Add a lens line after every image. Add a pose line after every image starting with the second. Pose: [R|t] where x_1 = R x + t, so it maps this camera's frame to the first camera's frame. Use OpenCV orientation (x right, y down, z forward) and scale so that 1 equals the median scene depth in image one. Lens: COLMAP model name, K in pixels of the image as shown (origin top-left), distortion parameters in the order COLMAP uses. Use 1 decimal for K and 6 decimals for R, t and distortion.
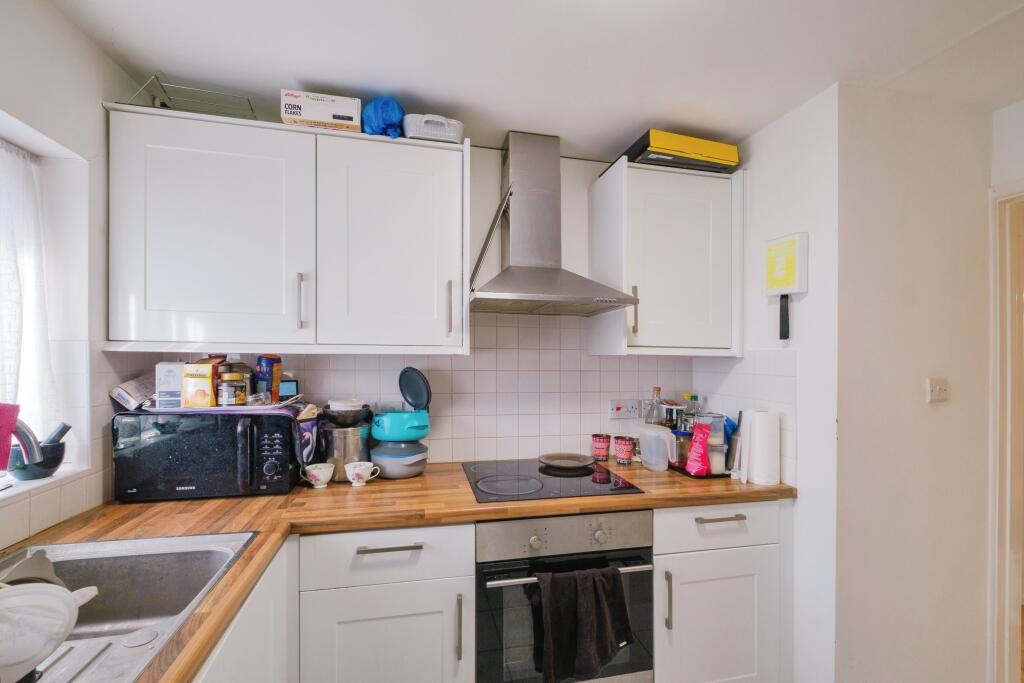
lens RADIAL K [[440.4, 0, 511.2], [0, 440.4, 347.5], [0, 0, 1]] dist [-0.001771, -0.000372]
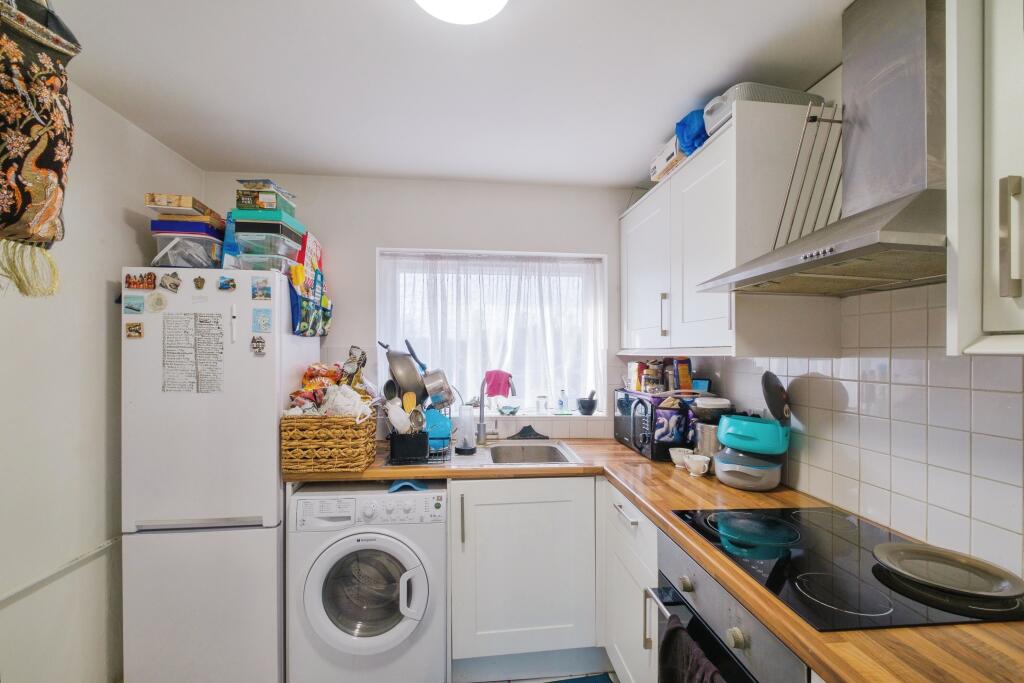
lens RADIAL K [[440.5, 0, 513.7], [0, 440.5, 360.1], [0, 0, 1]] dist [-0.000238, -0.000055]
pose [[-0.119594, 0.001135, -0.992822, 0.842621], [0.000328, 0.999999, 0.001104, 0.024759], [0.992823, -0.000193, -0.119594, 0.719552]]
